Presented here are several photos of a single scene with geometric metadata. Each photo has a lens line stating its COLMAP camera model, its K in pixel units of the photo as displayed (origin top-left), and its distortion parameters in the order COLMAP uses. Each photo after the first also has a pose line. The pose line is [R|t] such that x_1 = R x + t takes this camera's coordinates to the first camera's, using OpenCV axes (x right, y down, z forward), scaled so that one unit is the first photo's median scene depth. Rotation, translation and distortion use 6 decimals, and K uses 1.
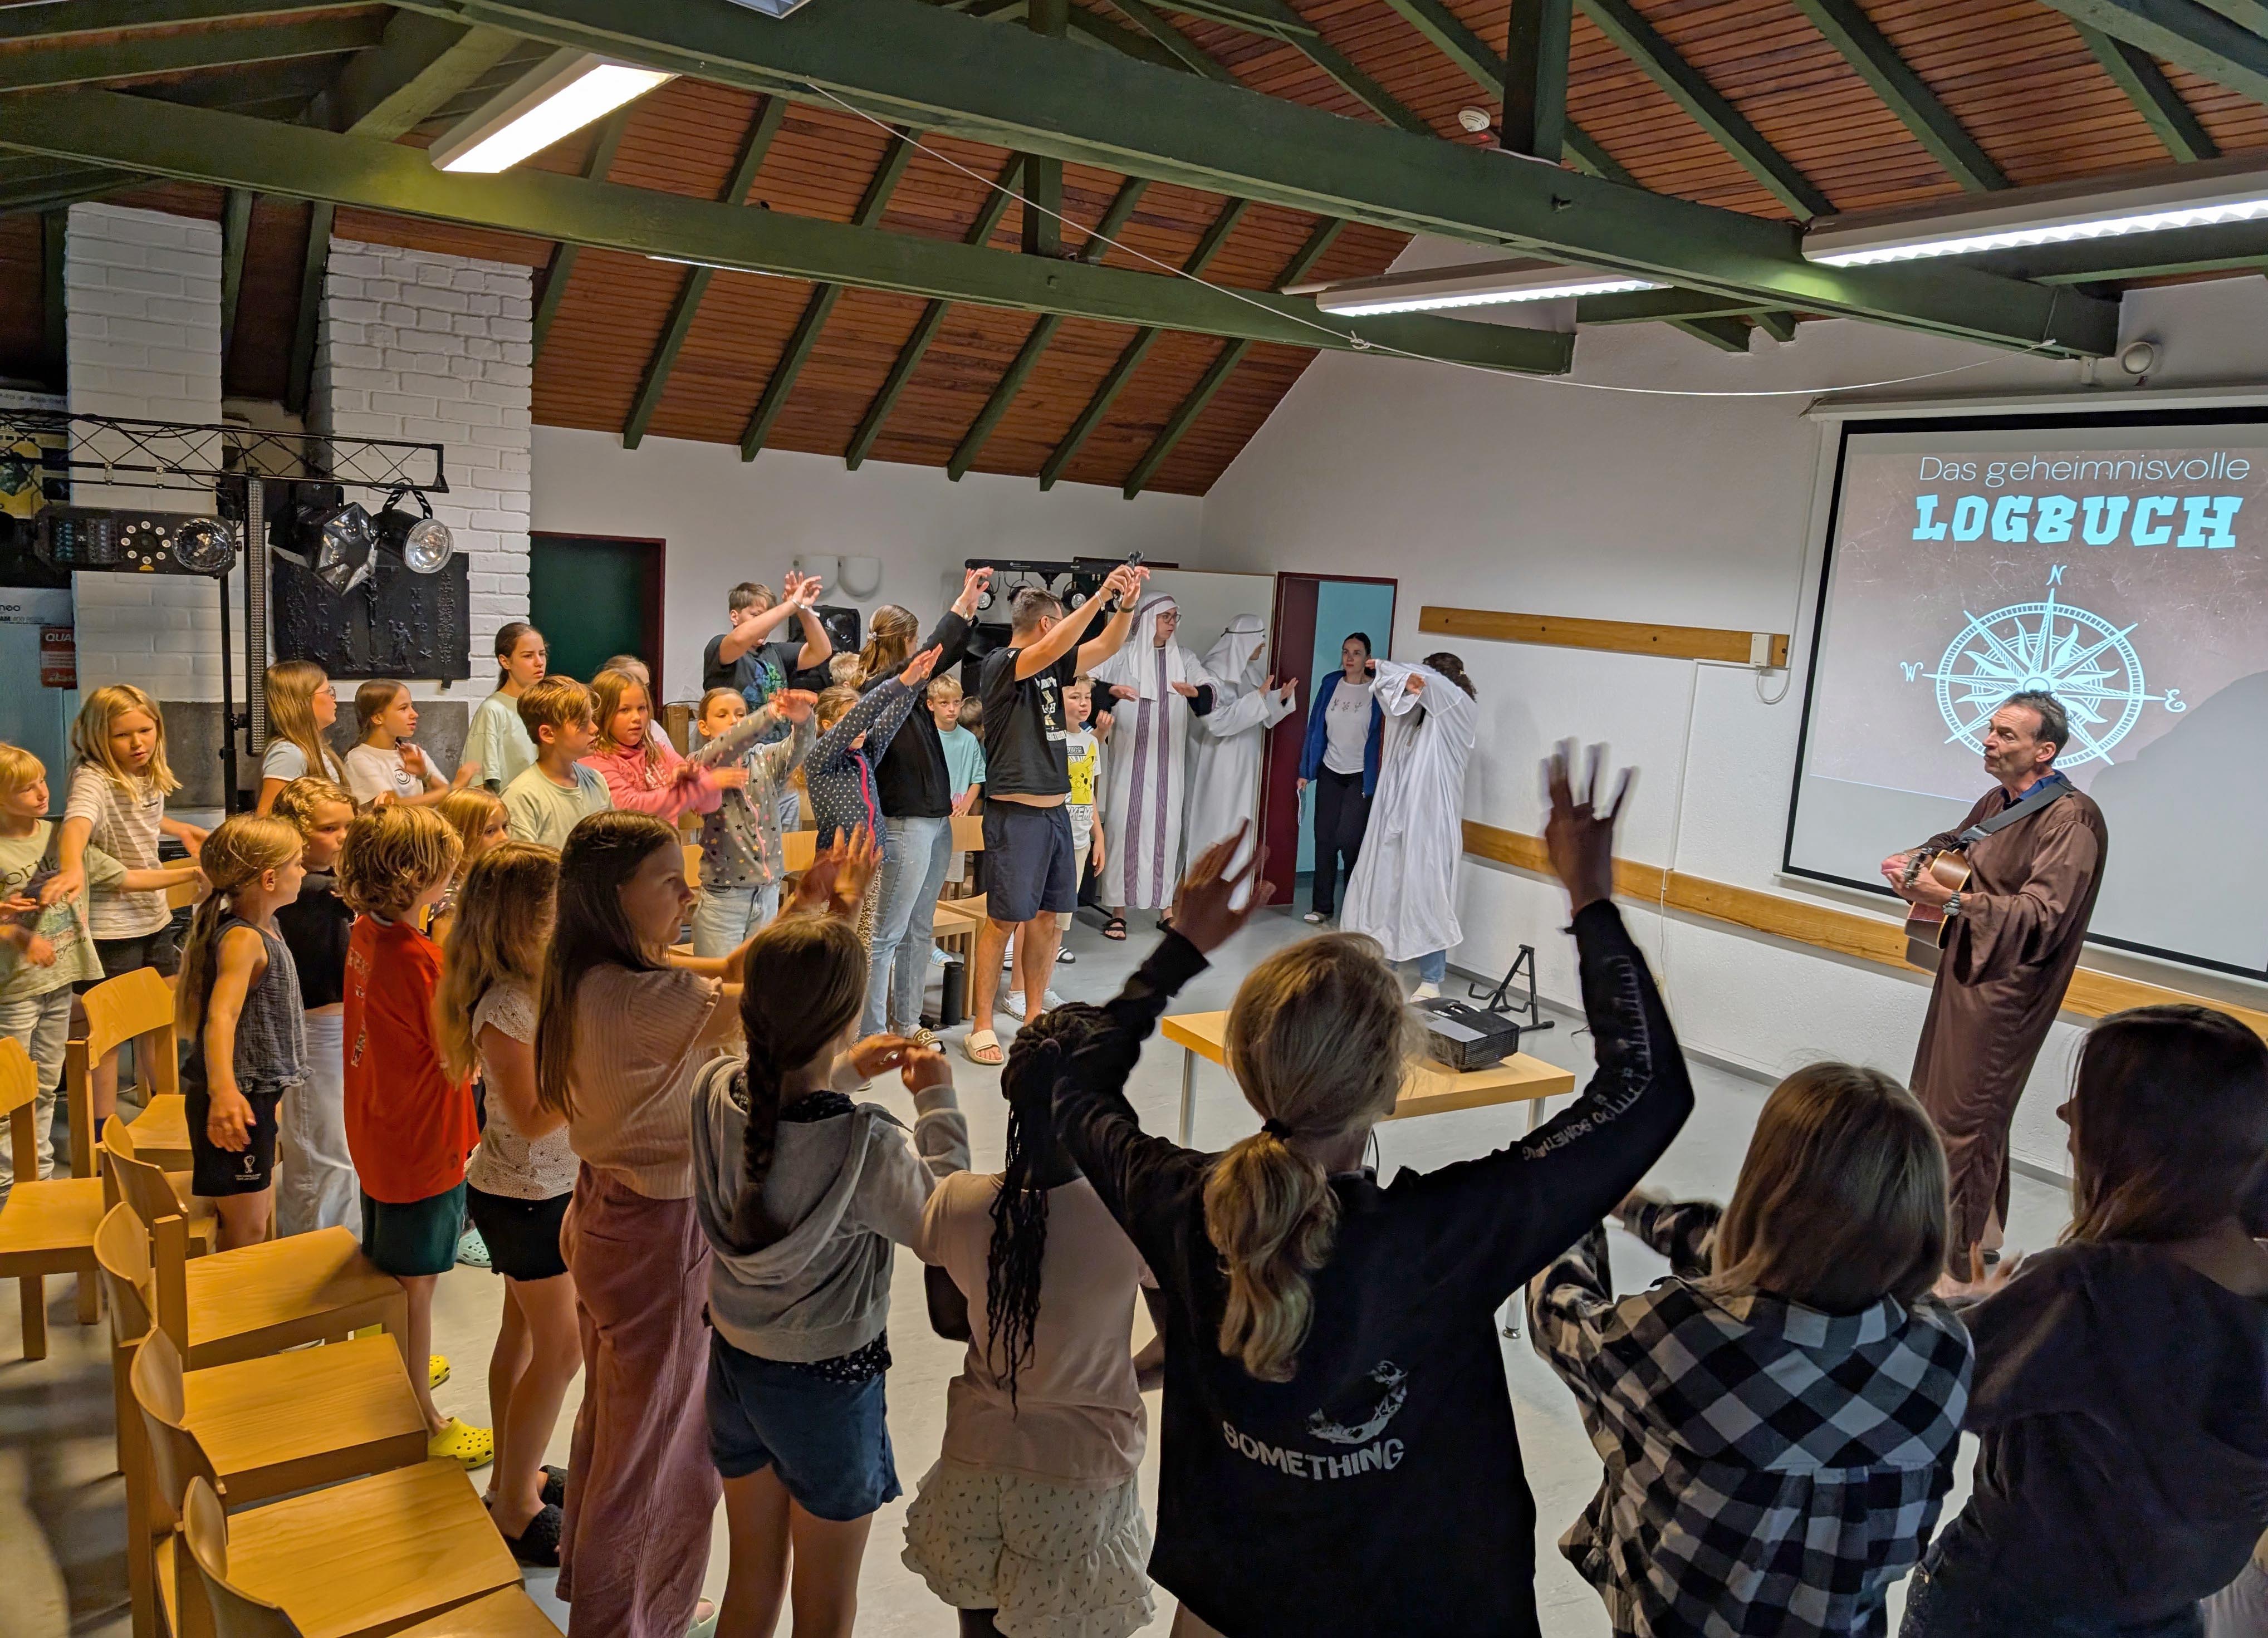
lens RADIAL K [[1741.3, 0, 1124.7], [0, 1741.3, 823.1], [0, 0, 1]] dist [0.002662, -0.006974]
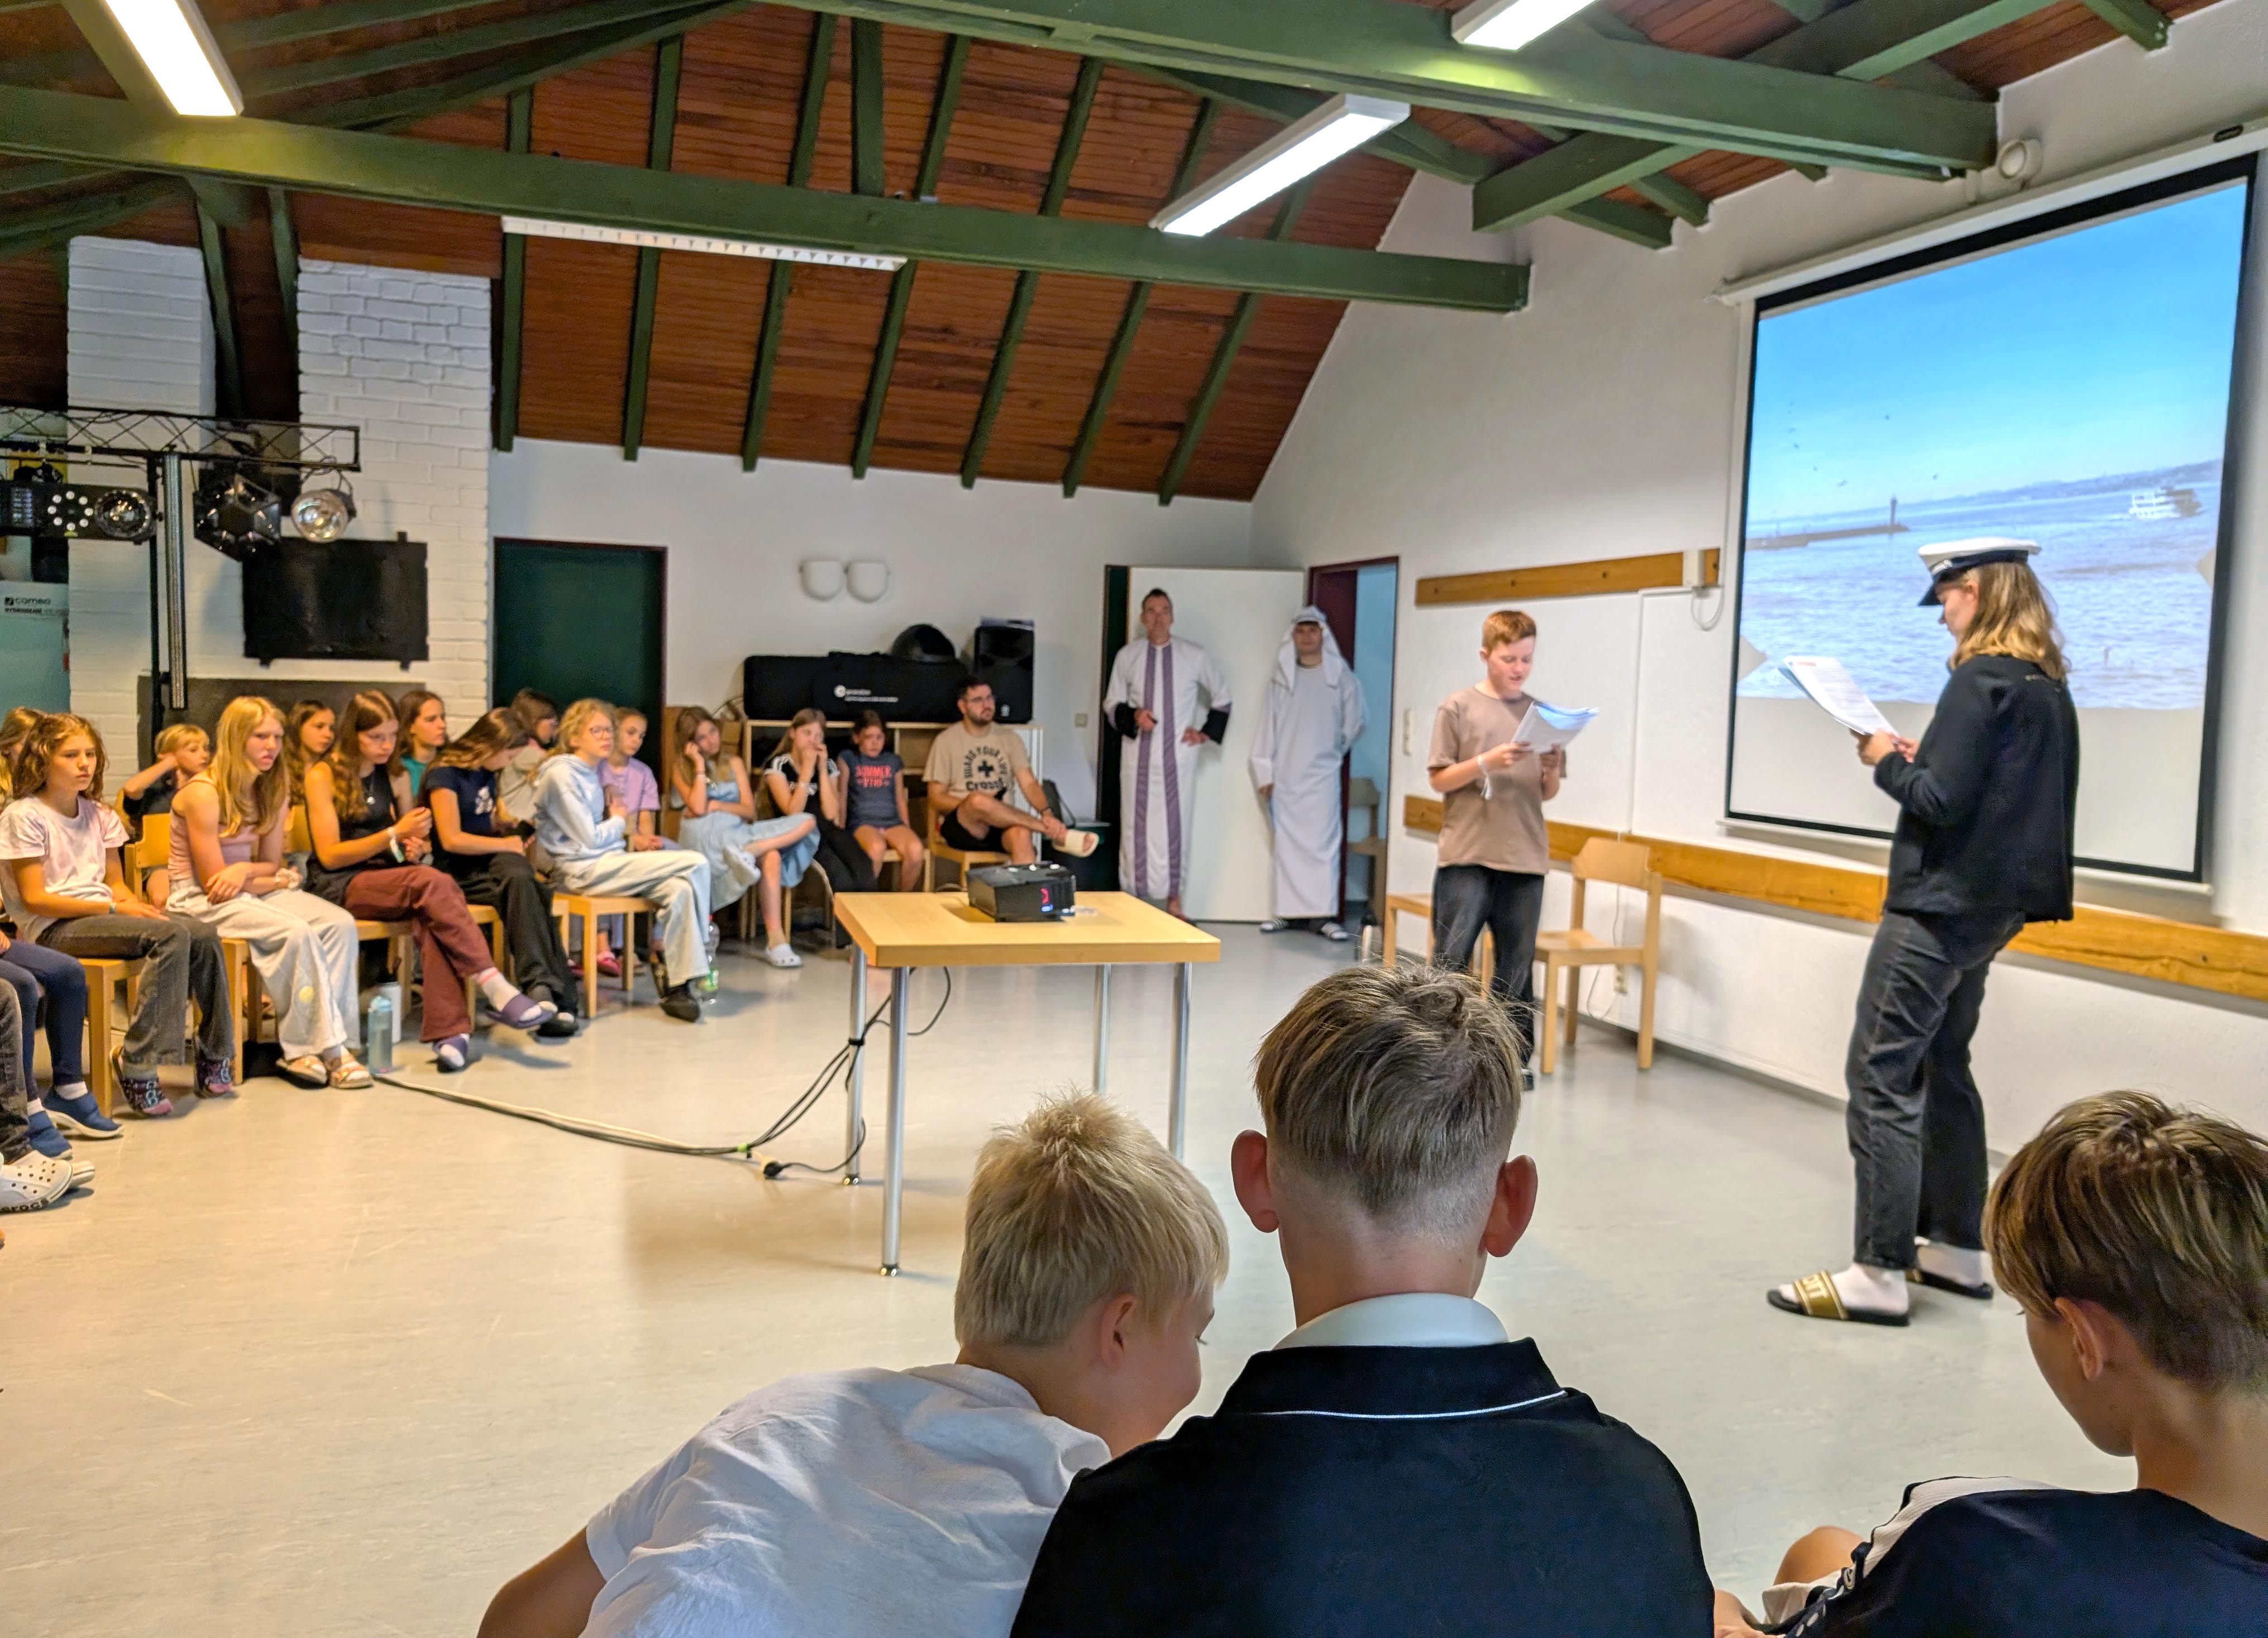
lens RADIAL K [[1741.4, 0, 1137.4], [0, 1741.4, 817.9], [0, 0, 1]] dist [0.002662, -0.006974]
pose [[0.968535, -0.016474, -0.248332, 0.307250], [-0.007373, 0.995469, -0.094796, 0.111139], [0.248769, 0.093644, 0.964025, 0.089706]]
